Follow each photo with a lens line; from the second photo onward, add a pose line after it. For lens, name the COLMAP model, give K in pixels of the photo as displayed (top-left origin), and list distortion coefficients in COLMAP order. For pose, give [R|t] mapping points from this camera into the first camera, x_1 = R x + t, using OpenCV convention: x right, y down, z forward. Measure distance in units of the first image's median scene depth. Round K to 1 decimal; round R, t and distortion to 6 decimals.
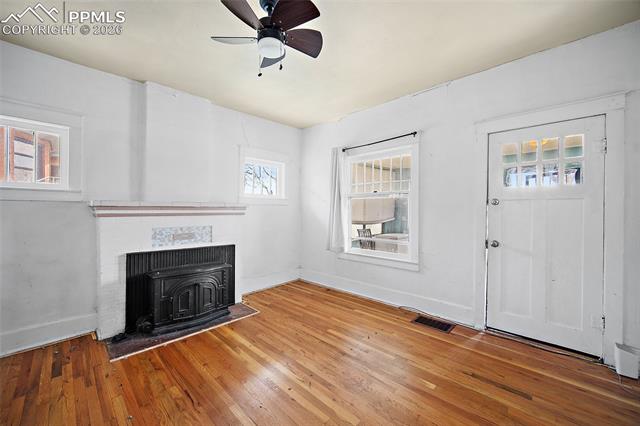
lens RADIAL K [[253.6, 0, 319.9], [0, 253.6, 209.0], [0, 0, 1]] dist [-0.000908, 0.000001]
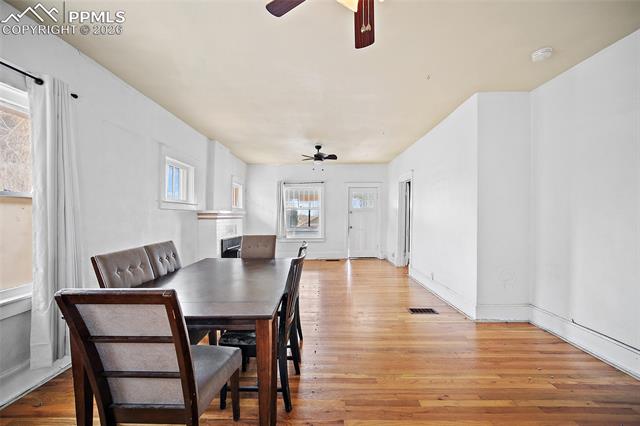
lens RADIAL K [[253.6, 0, 319.9], [0, 253.6, 209.0], [0, 0, 1]] dist [-0.000908, 0.000001]
pose [[0.718846, 0.014967, 0.695008, -1.264851], [0.002760, 0.999699, -0.024384, 0.004688], [-0.695164, 0.019447, 0.718588, -0.654451]]
